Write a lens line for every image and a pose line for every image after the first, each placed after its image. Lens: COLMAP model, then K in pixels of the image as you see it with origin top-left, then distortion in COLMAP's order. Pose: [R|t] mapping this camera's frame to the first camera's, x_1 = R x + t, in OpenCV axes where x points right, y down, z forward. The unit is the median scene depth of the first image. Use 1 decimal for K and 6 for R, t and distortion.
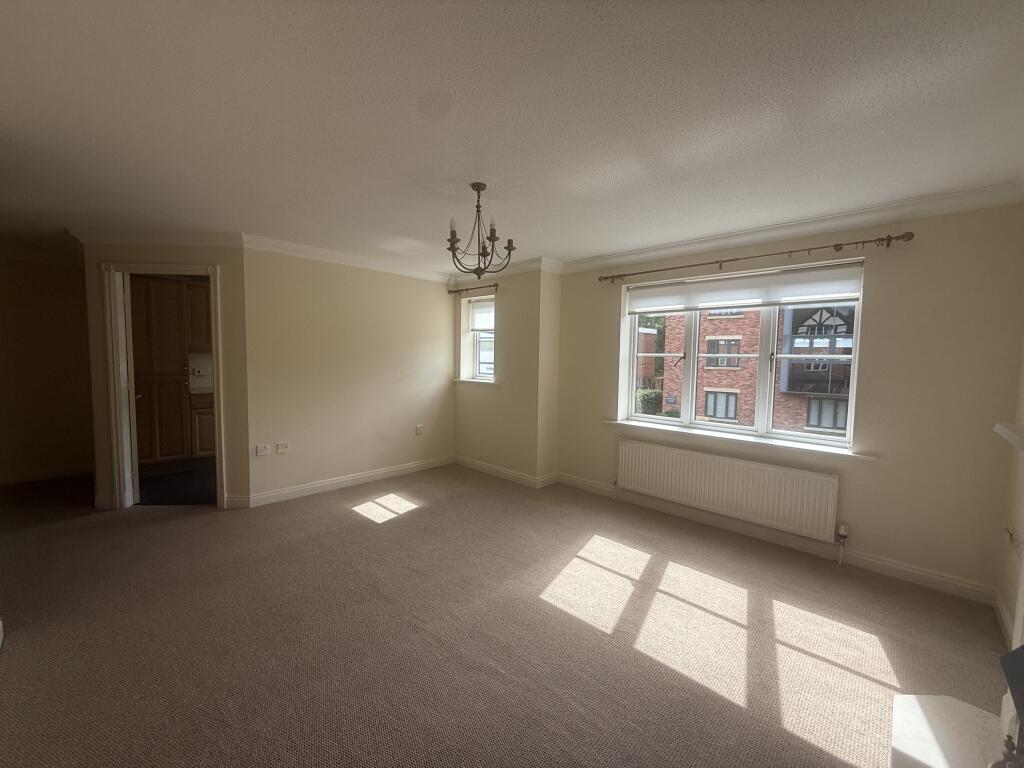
lens RADIAL K [[410.2, 0, 513.0], [0, 410.2, 383.9], [0, 0, 1]] dist [-0.001237, -0.000097]
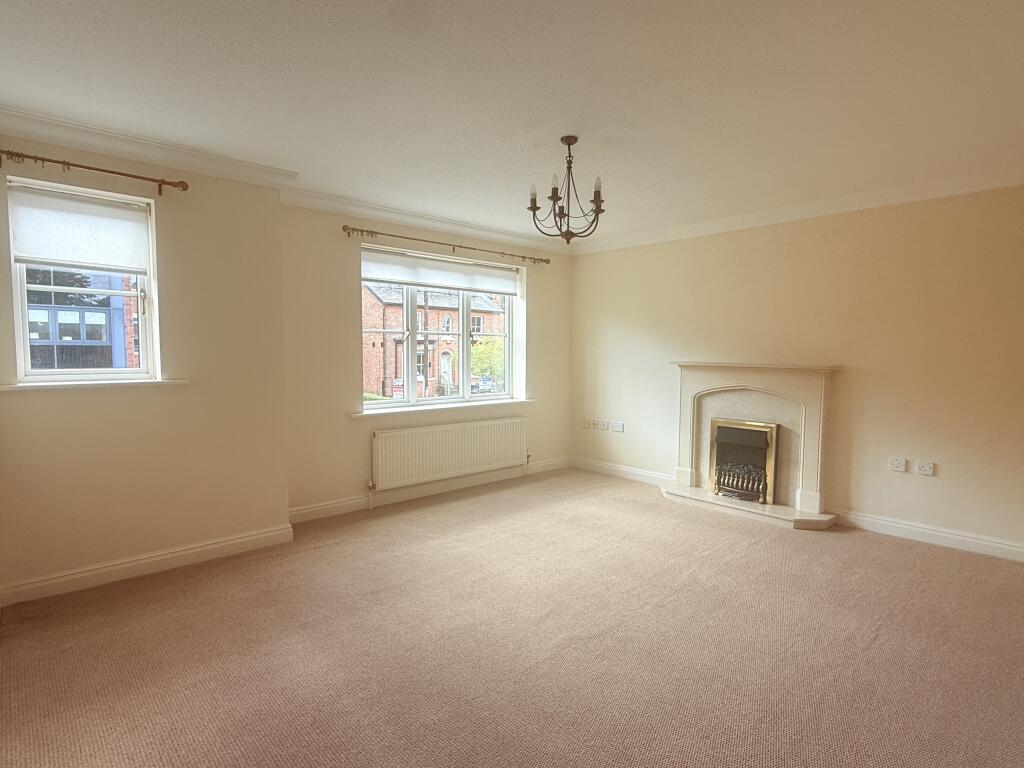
lens RADIAL K [[545.0, 0, 512.2], [0, 545.0, 384.5], [0, 0, 1]] dist [-0.000822, -0.000125]
pose [[0.060663, -0.081214, 0.994849, -0.916458], [0.062332, 0.995047, 0.077429, -0.033134], [-0.996210, 0.057314, 0.065424, 0.748092]]
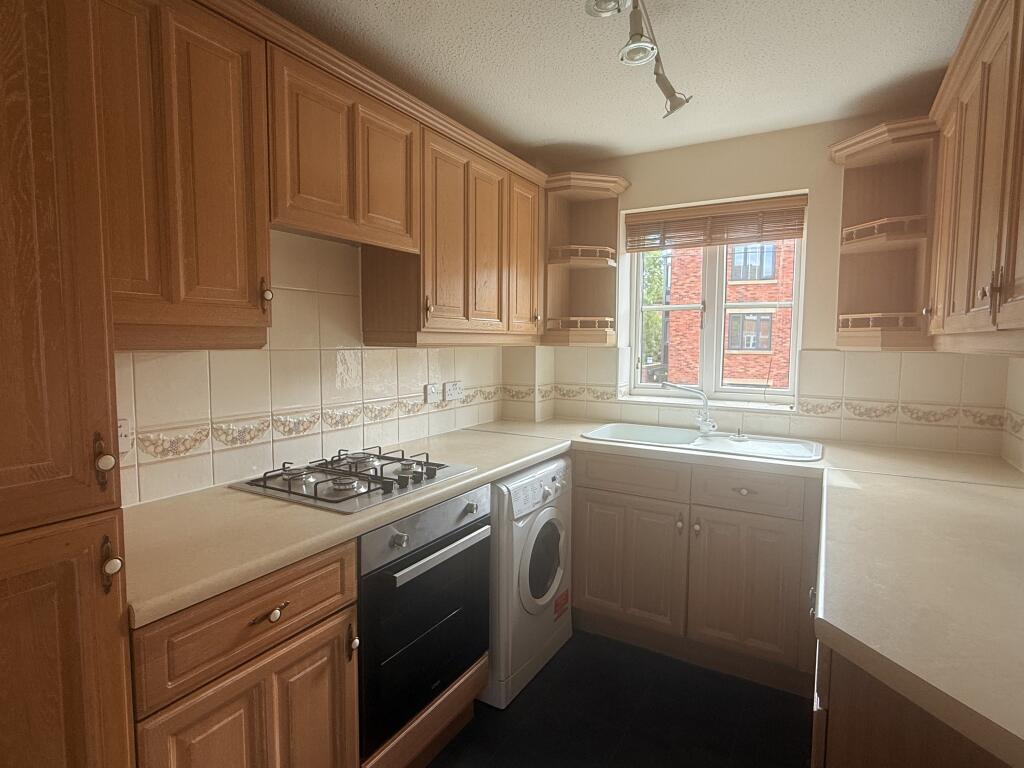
lens RADIAL K [[545.0, 0, 511.6], [0, 545.0, 382.7], [0, 0, 1]] dist [-0.000822, -0.000125]
pose [[0.970446, -0.029206, 0.239546, -0.140094], [0.025370, 0.999496, 0.019085, -0.013067], [-0.239982, -0.012444, 0.970698, 0.155406]]
